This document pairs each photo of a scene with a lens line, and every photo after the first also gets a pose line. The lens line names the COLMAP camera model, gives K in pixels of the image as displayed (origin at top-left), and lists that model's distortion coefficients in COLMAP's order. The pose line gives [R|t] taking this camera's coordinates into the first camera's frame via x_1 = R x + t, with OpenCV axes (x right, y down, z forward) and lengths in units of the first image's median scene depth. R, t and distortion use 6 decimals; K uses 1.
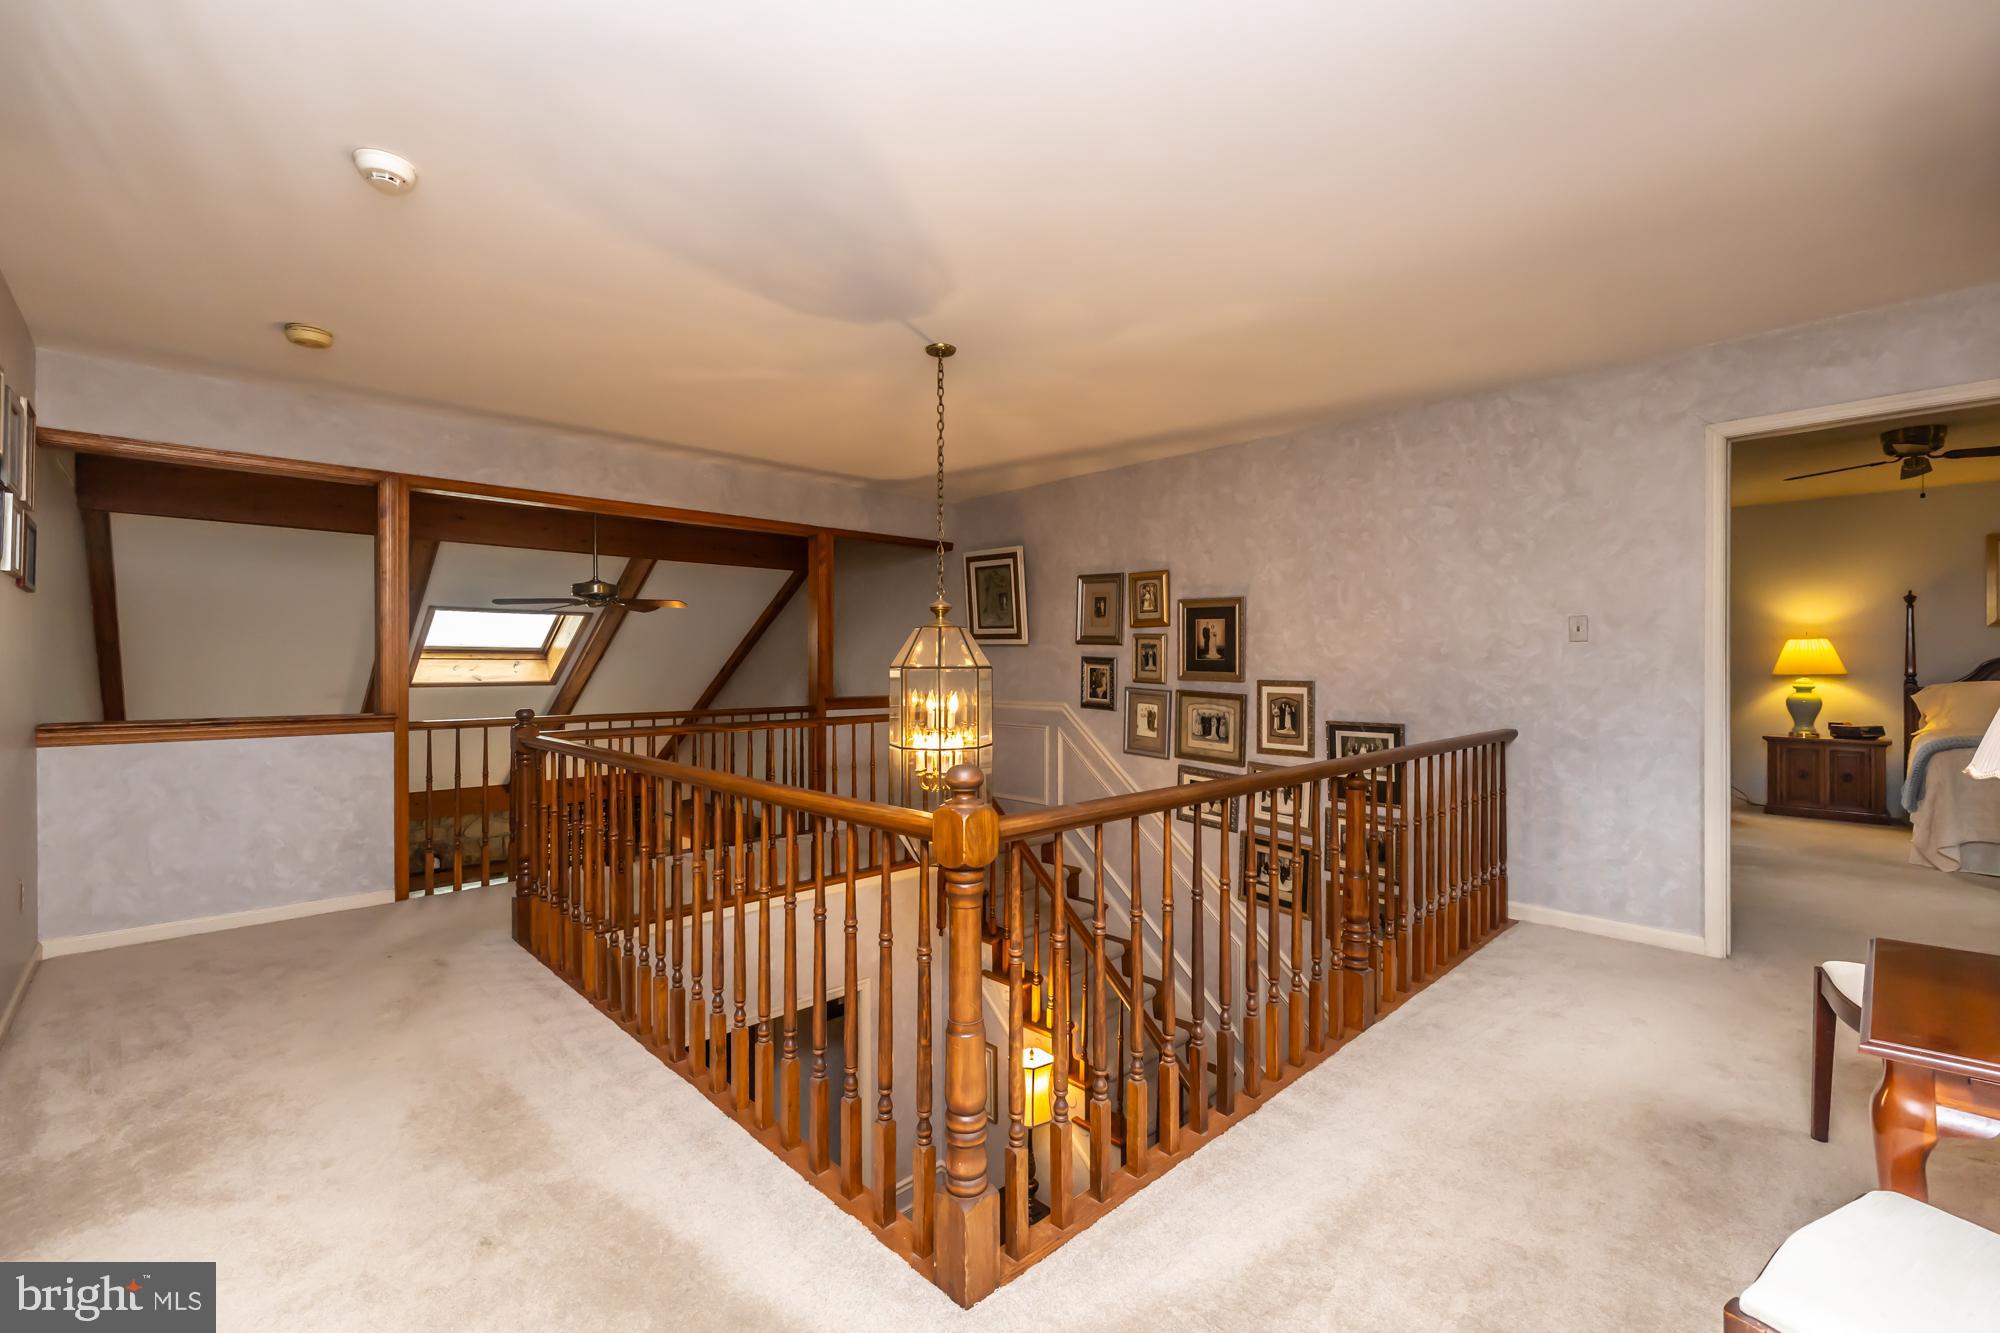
lens RADIAL K [[846.6, 0, 1001.8], [0, 846.6, 659.3], [0, 0, 1]] dist [-0.001484, -0.000834]
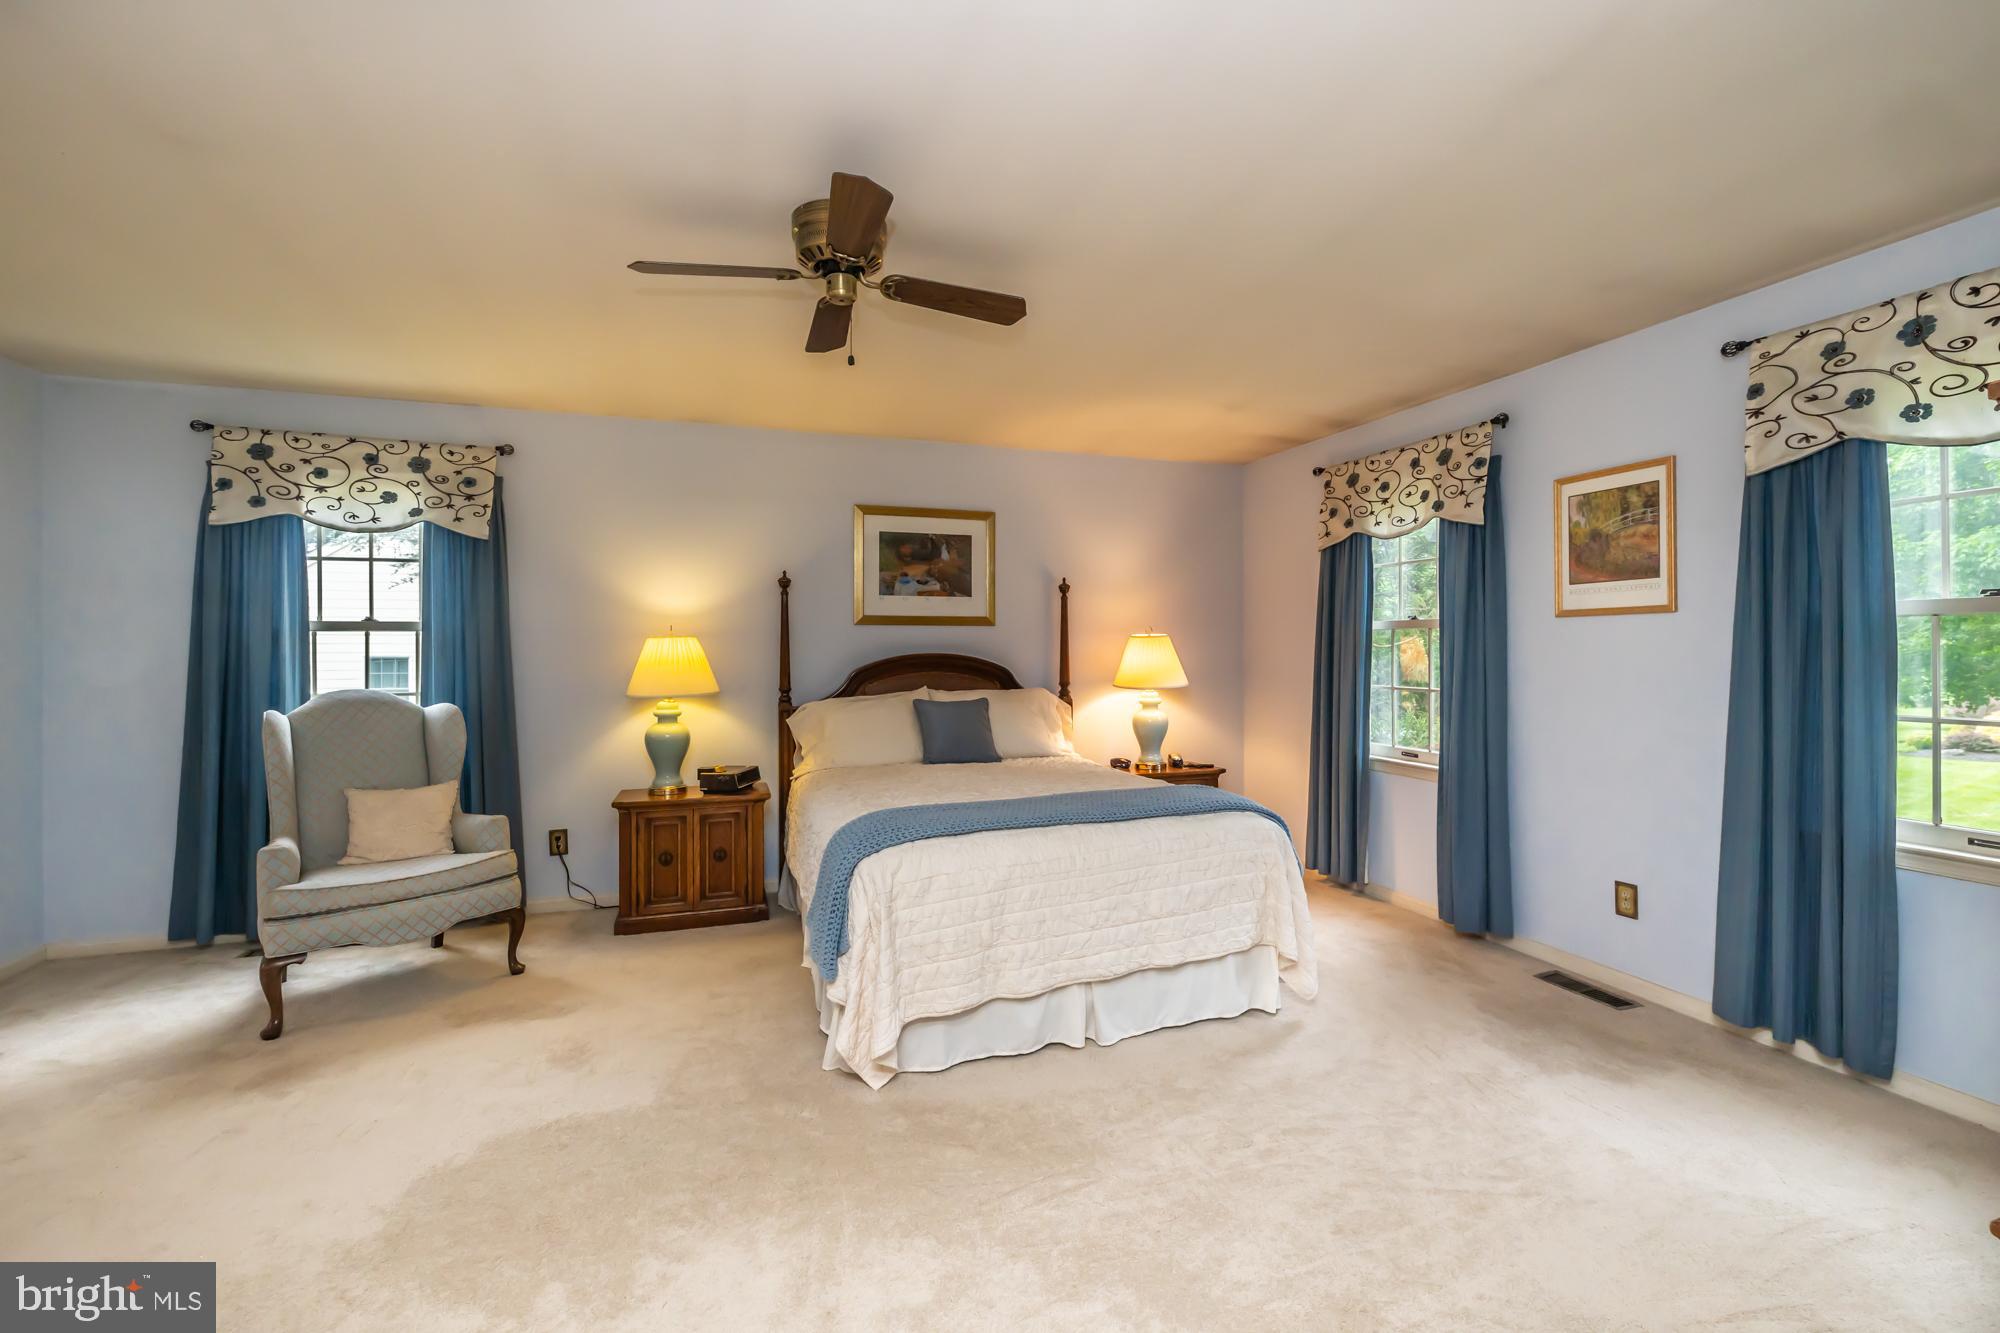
lens RADIAL K [[846.6, 0, 1001.8], [0, 846.6, 659.3], [0, 0, 1]] dist [-0.001484, -0.000834]
pose [[0.425023, -0.003844, 0.905174, 0.504925], [-0.005290, 0.999963, 0.006730, -0.012992], [-0.905167, -0.007649, 0.424988, 0.528139]]
